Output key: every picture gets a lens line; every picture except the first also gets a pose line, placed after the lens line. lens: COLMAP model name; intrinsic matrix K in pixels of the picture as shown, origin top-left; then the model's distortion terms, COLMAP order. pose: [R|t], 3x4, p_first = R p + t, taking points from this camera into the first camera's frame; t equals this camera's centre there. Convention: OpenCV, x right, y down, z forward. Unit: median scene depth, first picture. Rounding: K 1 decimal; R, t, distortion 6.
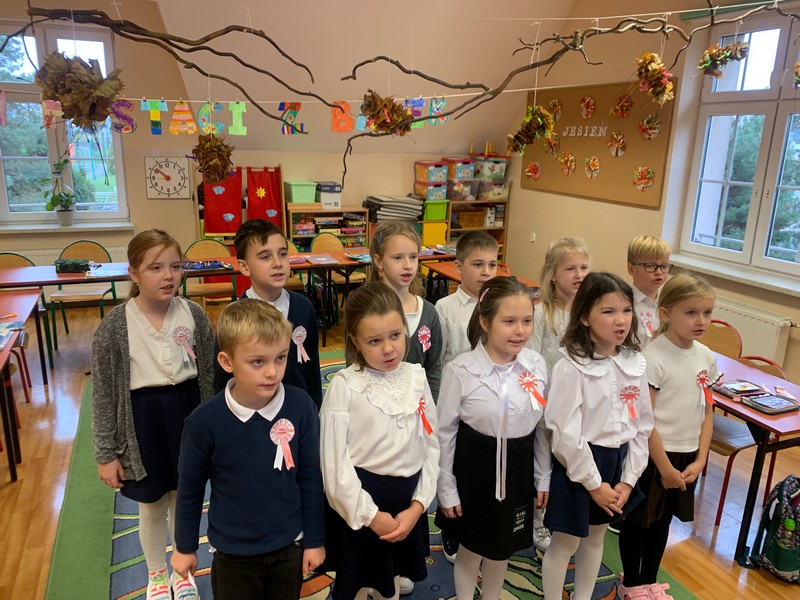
lens RADIAL K [[597.8, 0, 399.8], [0, 597.8, 305.2], [0, 0, 1]] dist [0.002051, -0.011906]
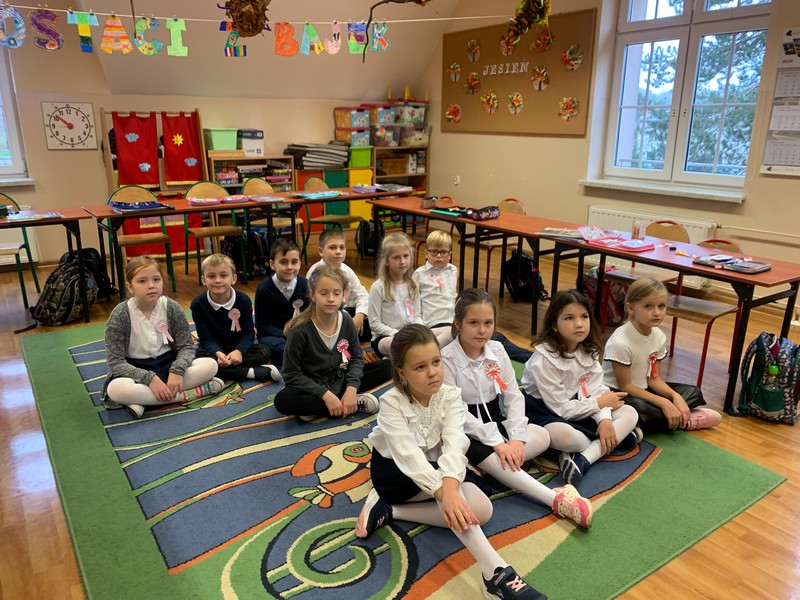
lens RADIAL K [[597.8, 0, 404.0], [0, 597.8, 298.0], [0, 0, 1]] dist [0.002051, -0.011906]
pose [[0.978731, -0.079030, 0.189316, -0.084295], [0.074090, 0.996704, 0.033042, 0.053608], [-0.191303, -0.018313, 0.981360, 0.012267]]
